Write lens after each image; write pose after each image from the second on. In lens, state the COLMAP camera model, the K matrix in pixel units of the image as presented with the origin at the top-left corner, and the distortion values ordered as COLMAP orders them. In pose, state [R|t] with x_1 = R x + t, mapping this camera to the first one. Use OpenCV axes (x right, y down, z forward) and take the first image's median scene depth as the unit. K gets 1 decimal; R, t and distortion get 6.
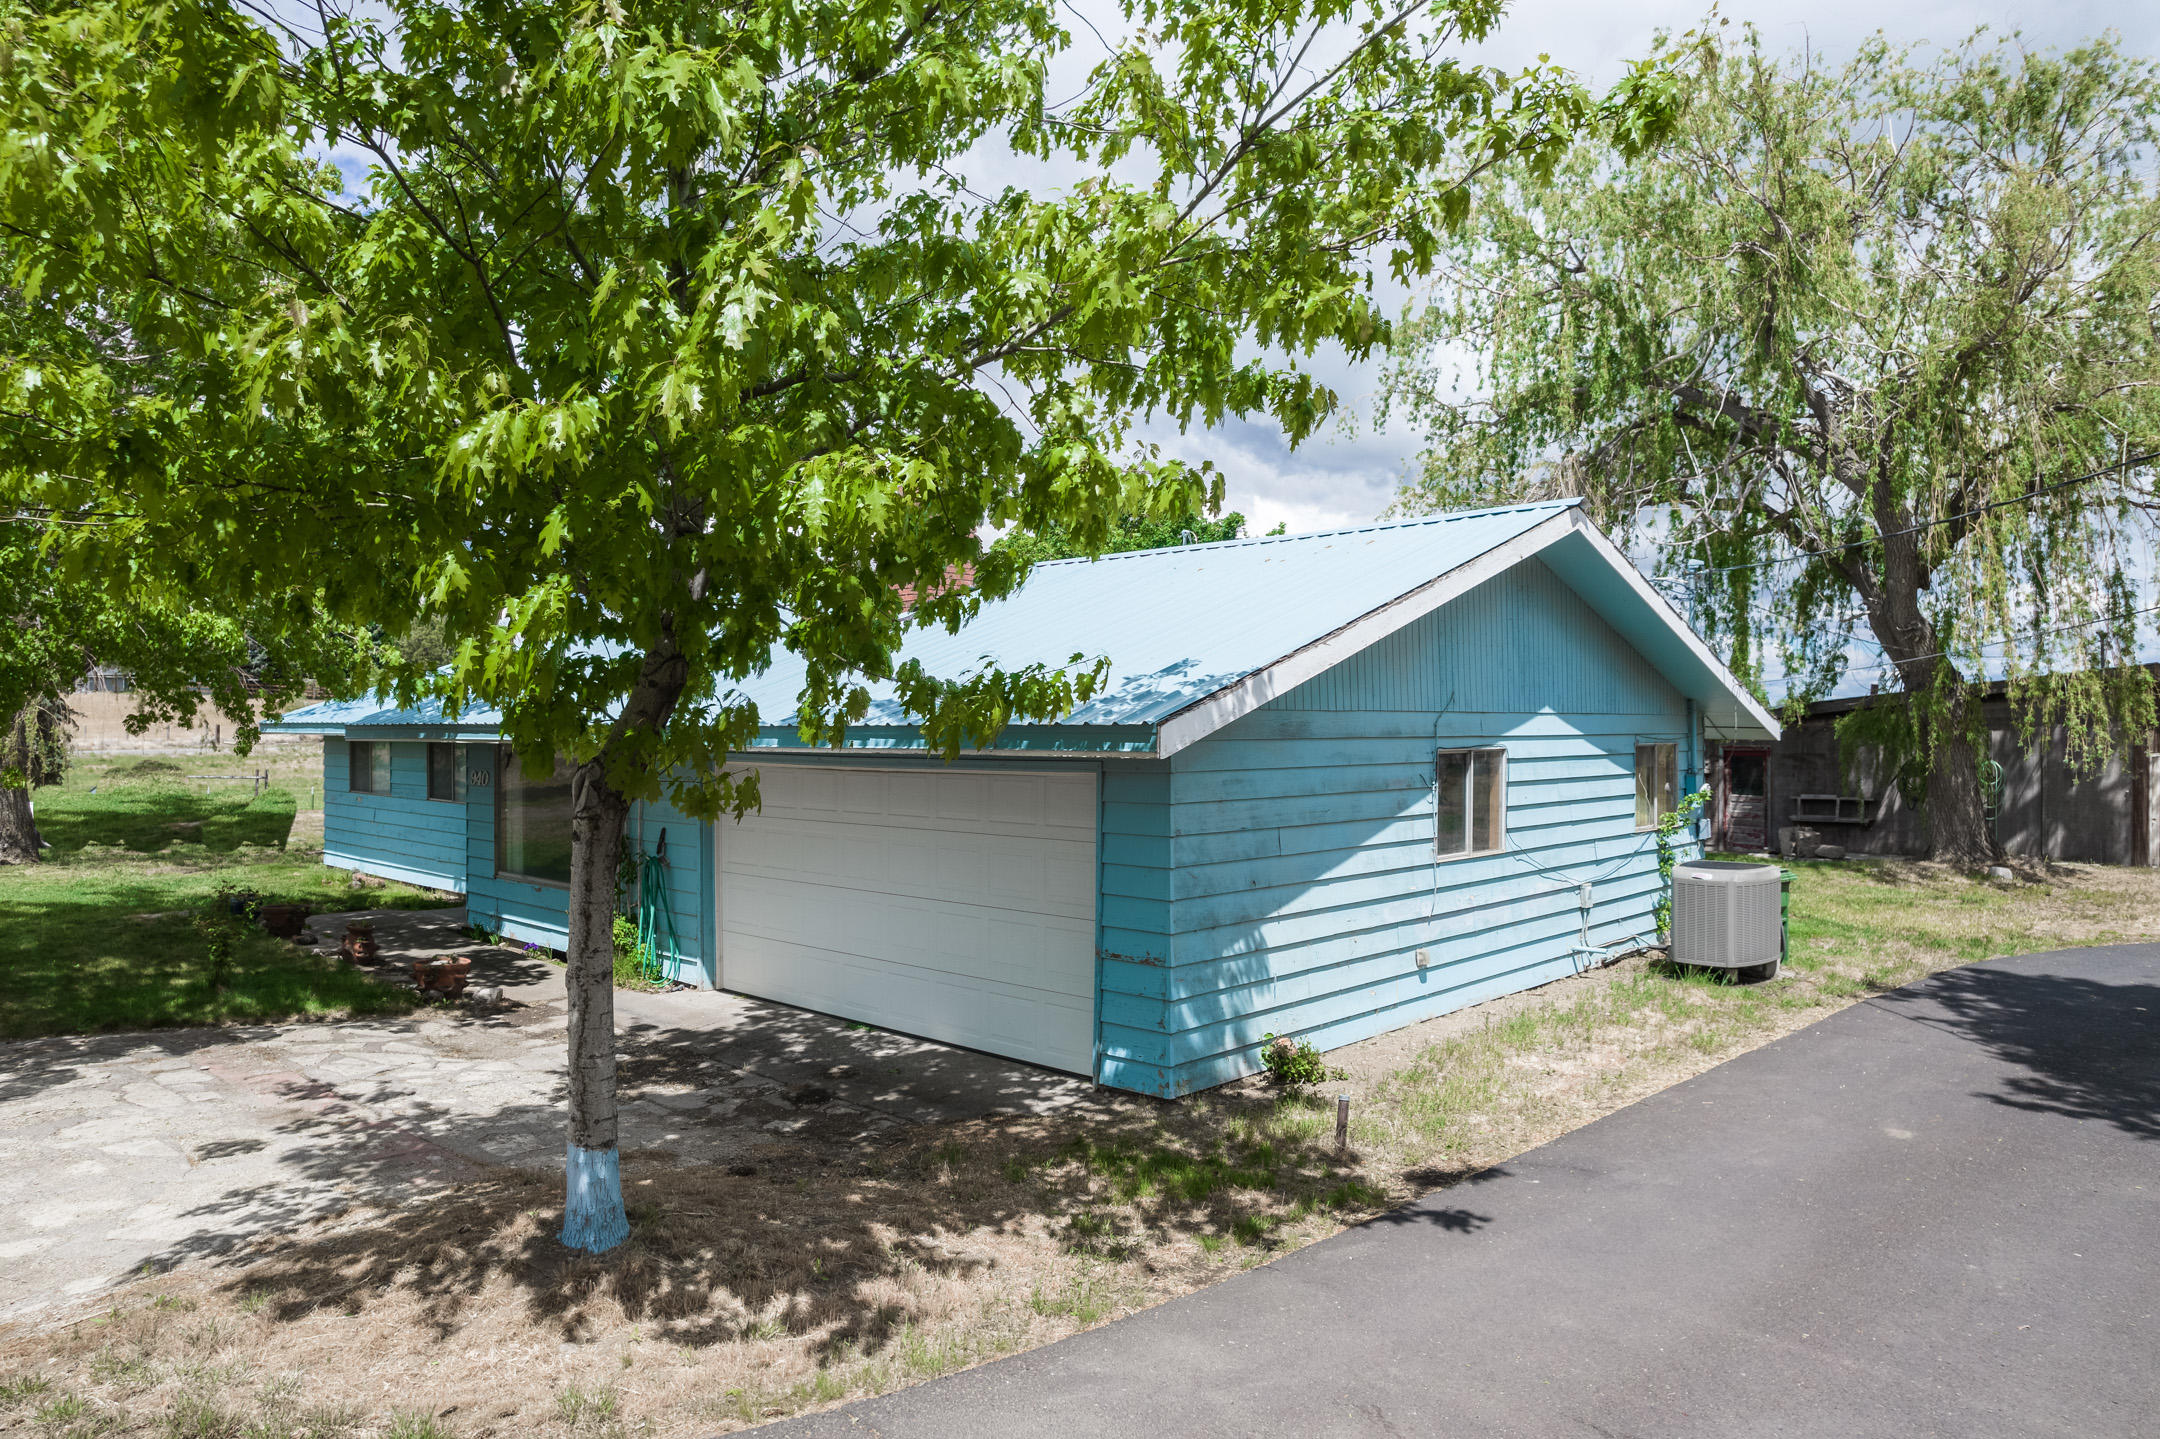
lens RADIAL K [[1375.8, 0, 1085.5], [0, 1375.8, 712.6], [0, 0, 1]] dist [-0.022657, 0.021828]
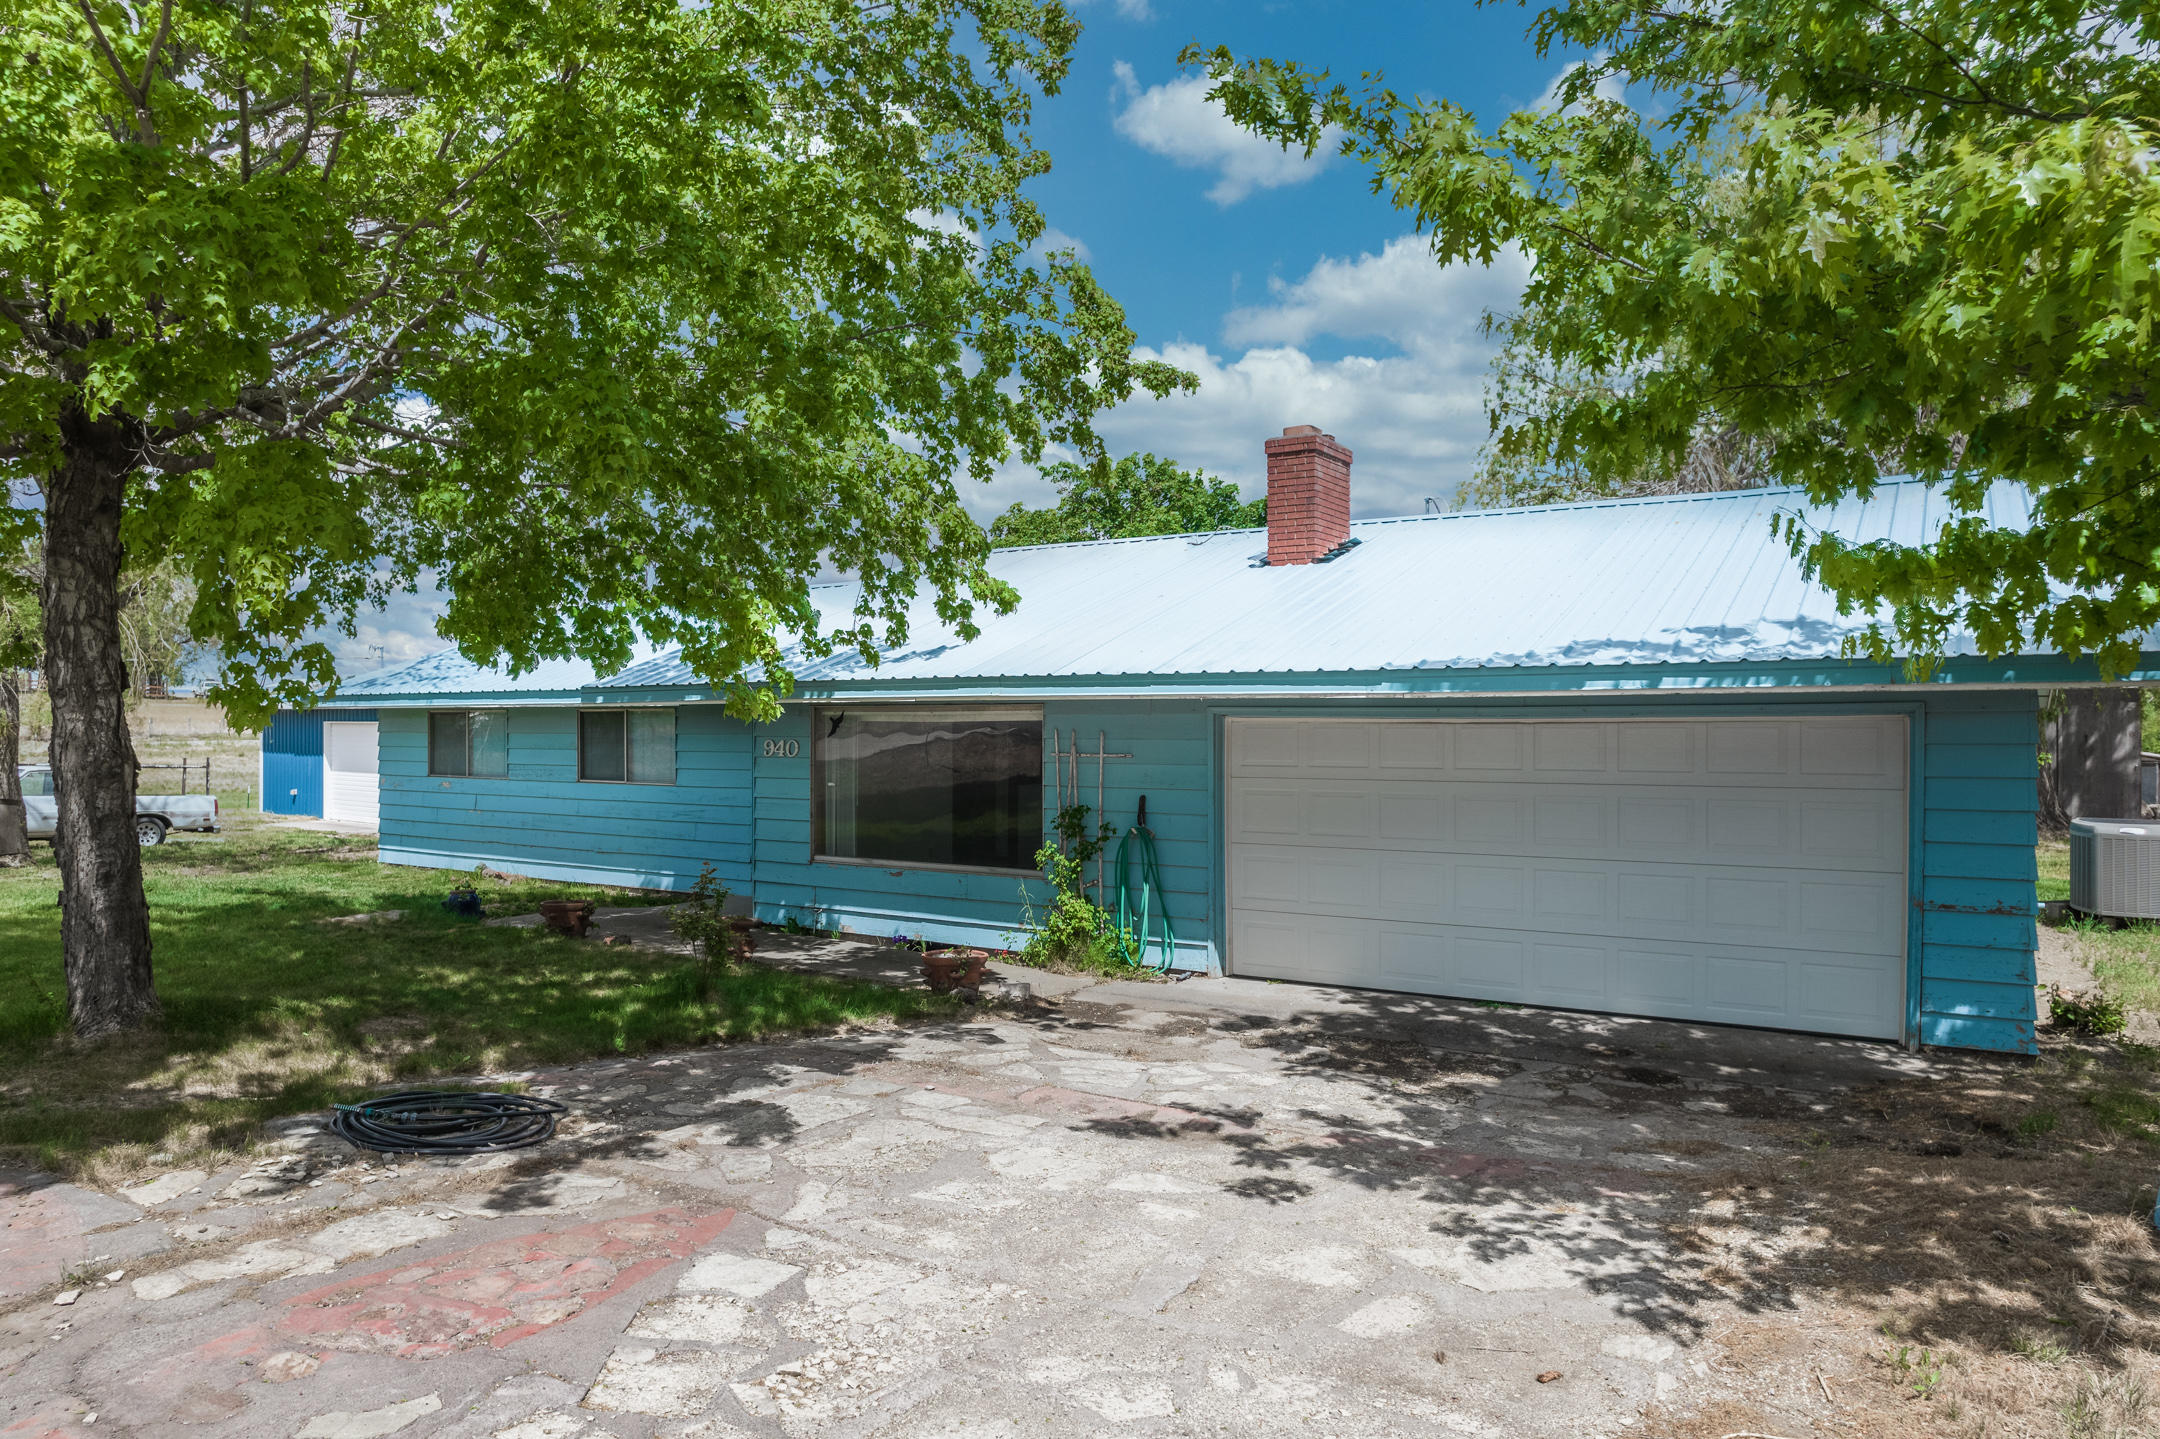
lens RADIAL K [[1375.8, 0, 1077.7], [0, 1375.8, 721.9], [0, 0, 1]] dist [-0.022657, 0.021828]
pose [[0.978138, -0.005178, 0.207891, -0.771590], [0.003068, 0.999940, 0.010472, 0.039868], [-0.207933, -0.009605, 0.978096, 0.213543]]
